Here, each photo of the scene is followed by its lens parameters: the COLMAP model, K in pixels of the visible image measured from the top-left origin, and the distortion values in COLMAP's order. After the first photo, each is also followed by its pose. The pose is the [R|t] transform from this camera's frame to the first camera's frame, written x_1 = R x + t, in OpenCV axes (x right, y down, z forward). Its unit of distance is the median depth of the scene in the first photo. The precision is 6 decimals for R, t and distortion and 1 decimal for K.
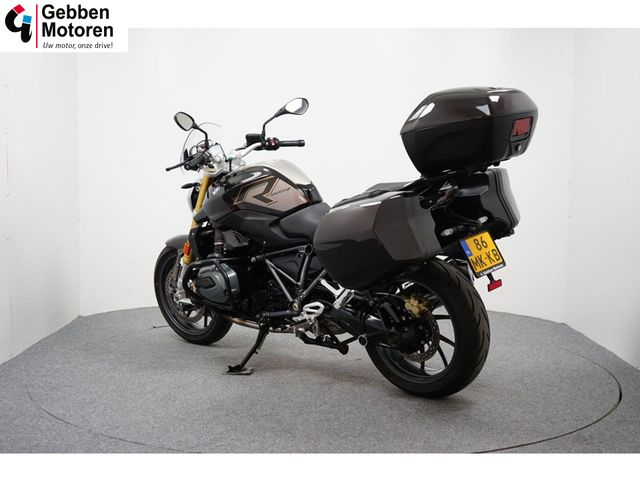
lens RADIAL K [[882.3, 0, 320.0], [0, 882.3, 240.0], [0, 0, 1]] dist [-0.004617, -0.004139]
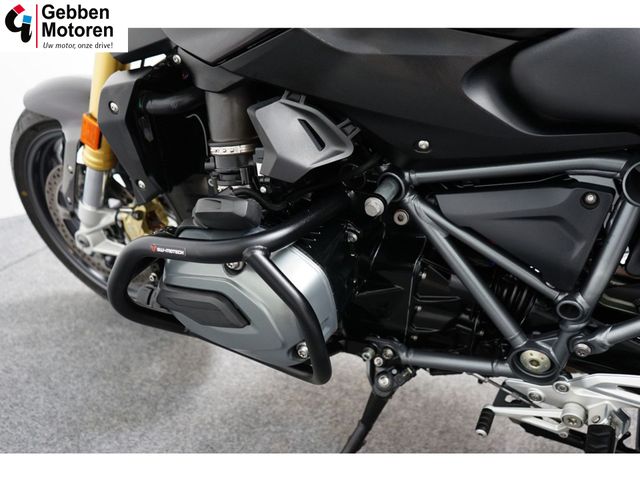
lens RADIAL K [[566.6, 0, 320.0], [0, 566.6, 240.0], [0, 0, 1]] dist [0.003051, -0.008612]
pose [[0.967505, -0.114149, 0.225622, -0.133537], [0.030196, 0.938075, 0.345113, -0.029275], [-0.251044, -0.327086, 0.911039, 0.850261]]
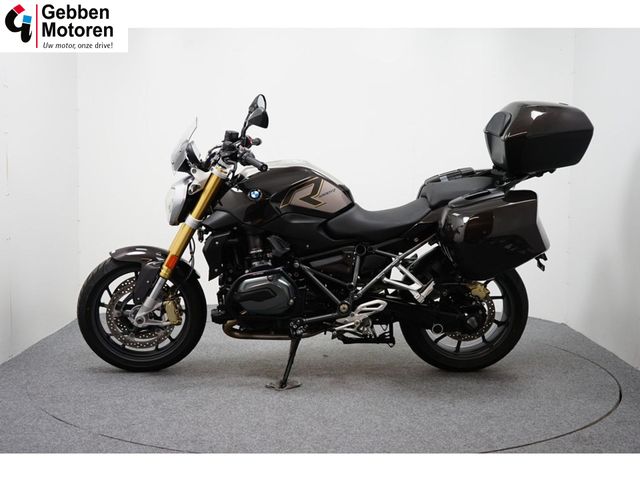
lens RADIAL K [[882.3, 0, 320.0], [0, 882.3, 240.0], [0, 0, 1]] dist [-0.004617, -0.004139]
pose [[0.713520, -0.063478, 0.697754, -0.729013], [0.058547, 0.997806, 0.030905, -0.032842], [-0.698185, 0.018800, 0.715671, 0.301925]]
